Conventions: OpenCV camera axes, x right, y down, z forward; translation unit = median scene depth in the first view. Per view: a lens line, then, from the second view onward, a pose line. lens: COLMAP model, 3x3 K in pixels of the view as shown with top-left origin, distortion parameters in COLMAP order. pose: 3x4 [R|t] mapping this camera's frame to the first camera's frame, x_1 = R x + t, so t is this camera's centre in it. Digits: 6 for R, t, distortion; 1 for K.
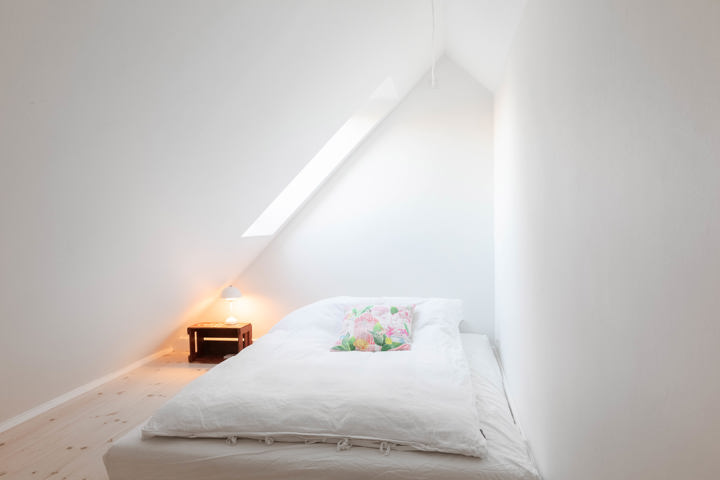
lens RADIAL K [[488.8, 0, 360.0], [0, 488.8, 240.0], [0, 0, 1]] dist [0.006615, 0.002166]
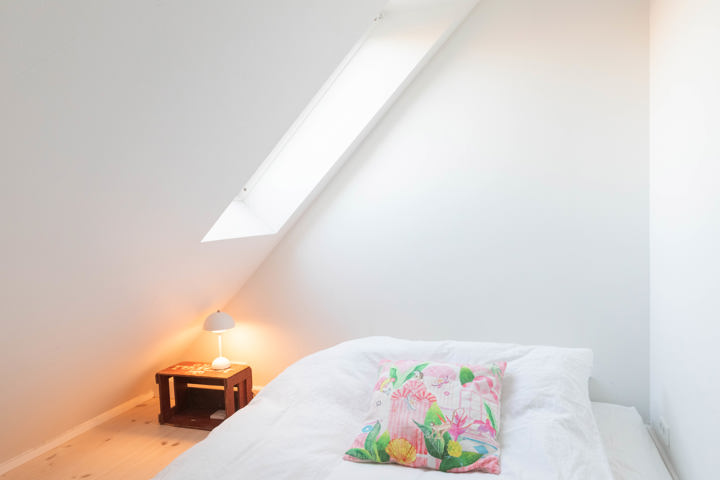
lens RADIAL K [[488.8, 0, 360.0], [0, 488.8, 240.0], [0, 0, 1]] dist [0.006615, 0.002166]
pose [[0.987263, -0.011827, -0.158654, 0.041335], [0.016485, 0.999470, 0.028075, -0.022746], [0.158238, -0.030332, 0.986935, 0.454557]]
